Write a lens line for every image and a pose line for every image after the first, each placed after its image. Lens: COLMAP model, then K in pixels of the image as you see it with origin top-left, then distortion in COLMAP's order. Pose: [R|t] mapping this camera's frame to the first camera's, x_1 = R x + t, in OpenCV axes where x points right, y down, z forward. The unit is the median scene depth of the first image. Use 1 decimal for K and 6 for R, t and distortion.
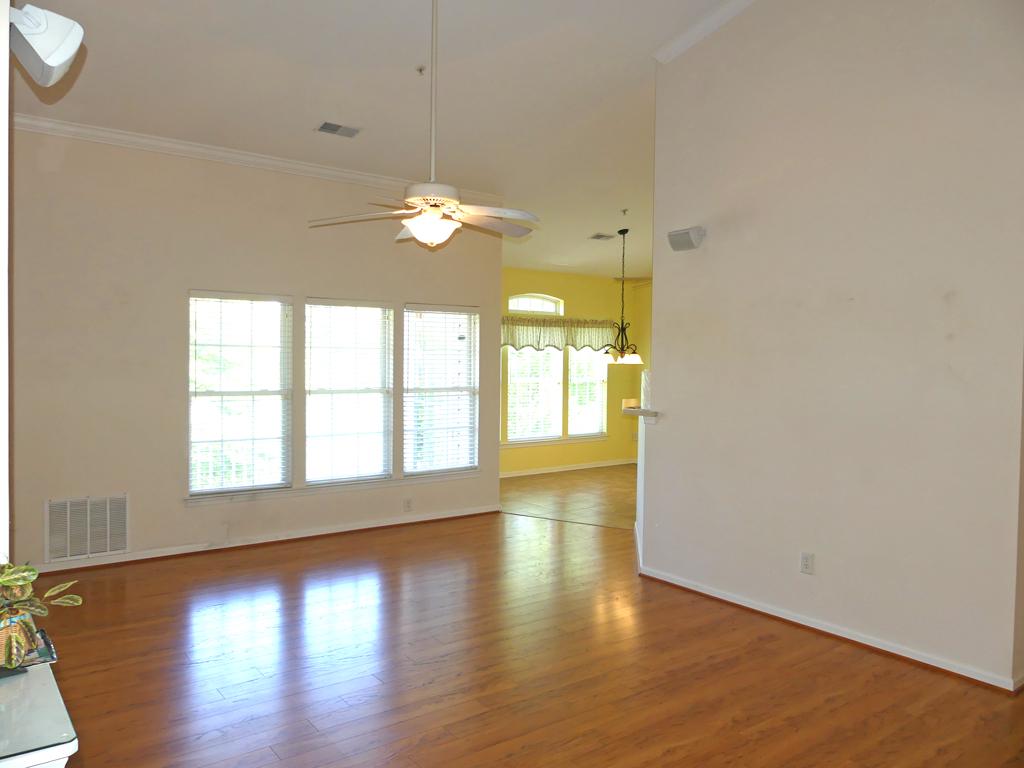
lens RADIAL K [[784.3, 0, 507.3], [0, 784.3, 385.0], [0, 0, 1]] dist [-0.000965, 0.016833]
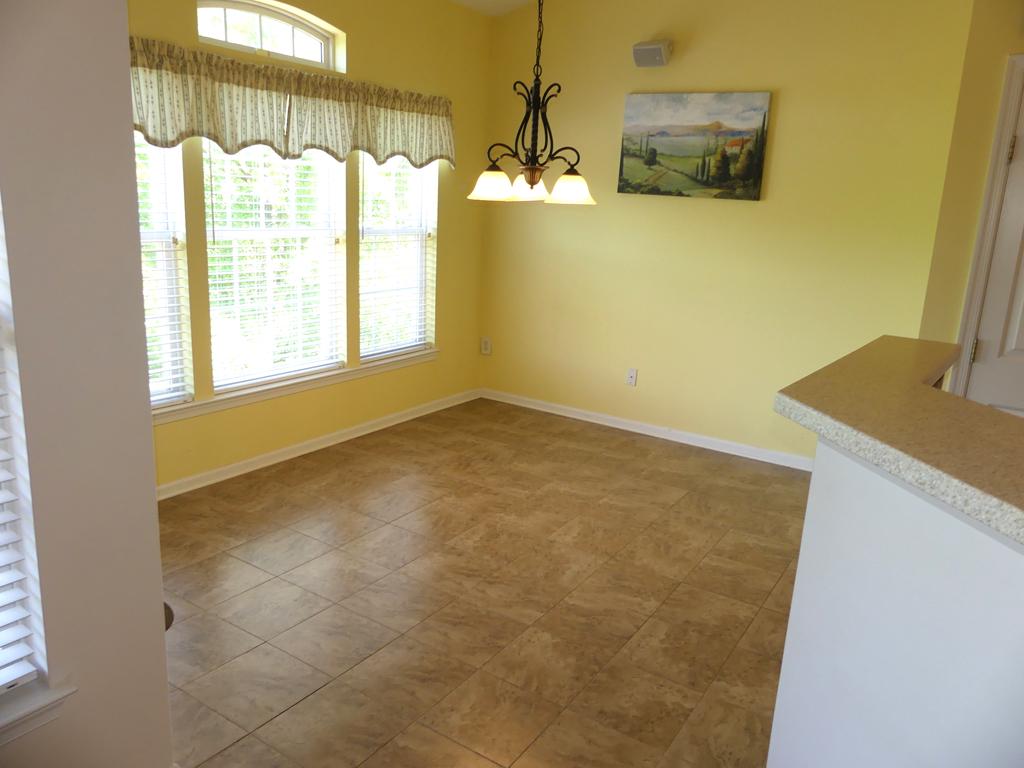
lens RADIAL K [[784.3, 0, 510.0], [0, 784.3, 388.3], [0, 0, 1]] dist [-0.000965, 0.016833]
pose [[0.946151, -0.040690, 0.321159, 0.014164], [-0.029679, 0.976988, 0.211218, -0.016550], [-0.322363, -0.209376, 0.923170, 0.558968]]
